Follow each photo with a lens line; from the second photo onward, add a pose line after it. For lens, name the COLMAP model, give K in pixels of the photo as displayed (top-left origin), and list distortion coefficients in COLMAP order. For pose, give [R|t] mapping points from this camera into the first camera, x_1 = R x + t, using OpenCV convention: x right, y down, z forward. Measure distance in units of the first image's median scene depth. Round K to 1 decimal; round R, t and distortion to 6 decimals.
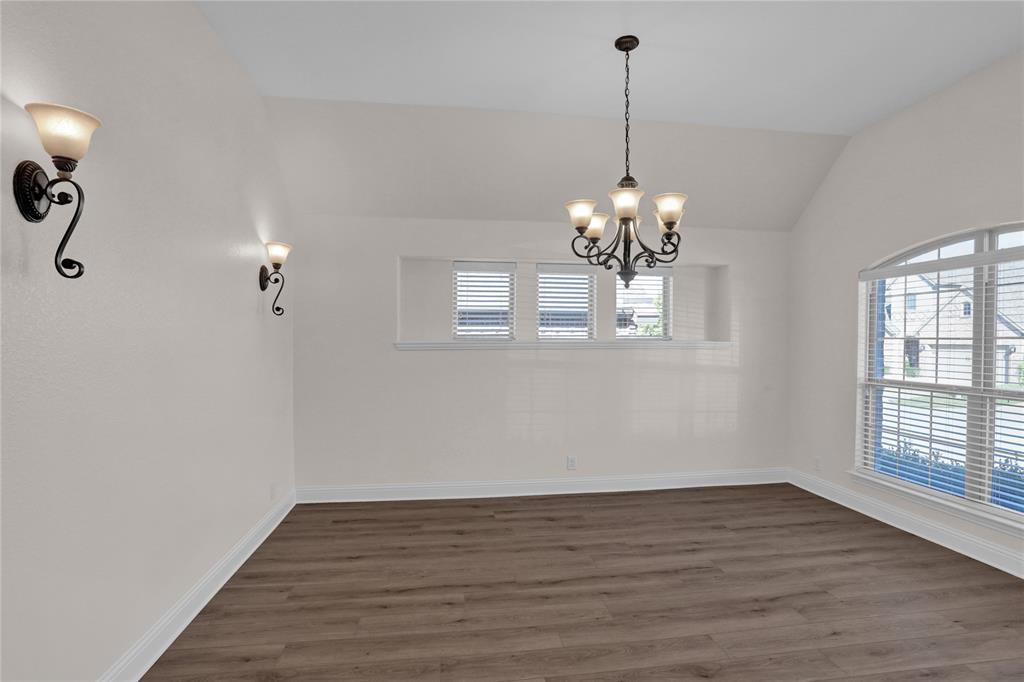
lens RADIAL K [[522.9, 0, 514.8], [0, 522.9, 352.0], [0, 0, 1]] dist [-0.051462, 0.016190]
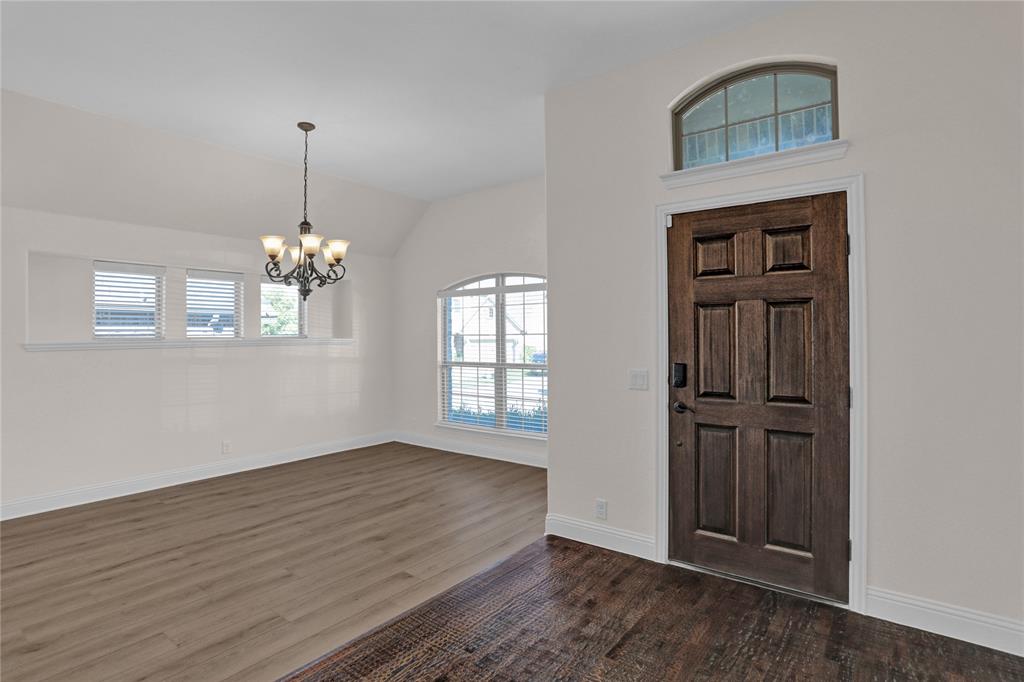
lens RADIAL K [[522.9, 0, 521.1], [0, 522.9, 334.5], [0, 0, 1]] dist [-0.051462, 0.016190]
pose [[0.705918, -0.004944, 0.708276, -0.284875], [0.025508, 0.999504, -0.018446, 0.005853], [-0.707834, 0.031088, 0.705694, -0.305507]]
